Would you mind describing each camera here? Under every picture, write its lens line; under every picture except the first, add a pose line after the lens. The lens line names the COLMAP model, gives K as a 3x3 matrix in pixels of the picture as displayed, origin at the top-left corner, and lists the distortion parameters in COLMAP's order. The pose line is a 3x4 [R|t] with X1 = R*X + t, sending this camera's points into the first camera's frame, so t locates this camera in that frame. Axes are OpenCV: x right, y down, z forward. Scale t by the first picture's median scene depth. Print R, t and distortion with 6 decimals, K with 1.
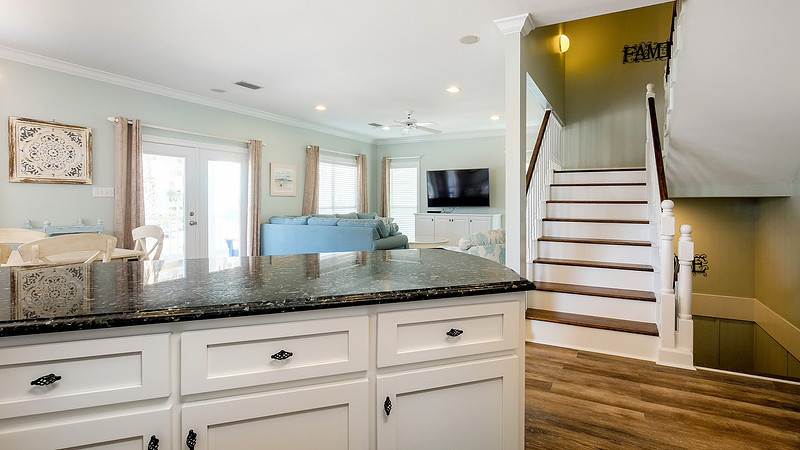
lens RADIAL K [[371.0, 0, 429.5], [0, 371.0, 203.2], [0, 0, 1]] dist [-0.000940, -0.000257]
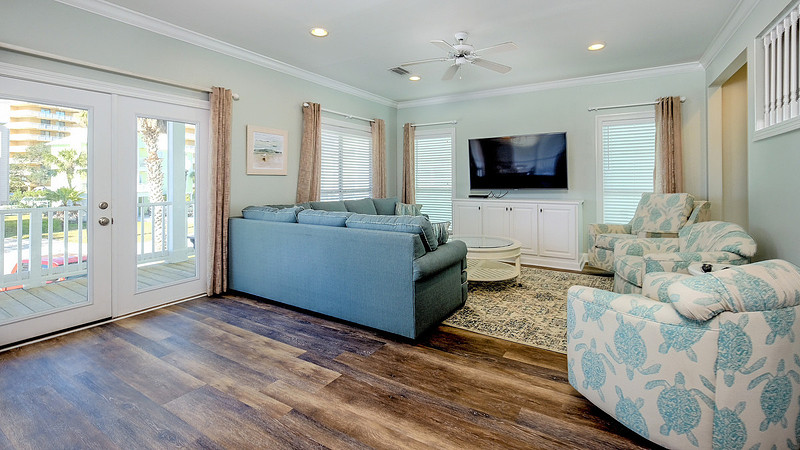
lens RADIAL K [[356.3, 0, 400.2], [0, 356.3, 178.9], [0, 0, 1]] dist [-0.000452, -0.000117]
pose [[0.995651, -0.005759, -0.092985, -0.083434], [0.004692, 0.999921, -0.011688, -0.003344], [0.093044, 0.011201, 0.995599, 0.336160]]
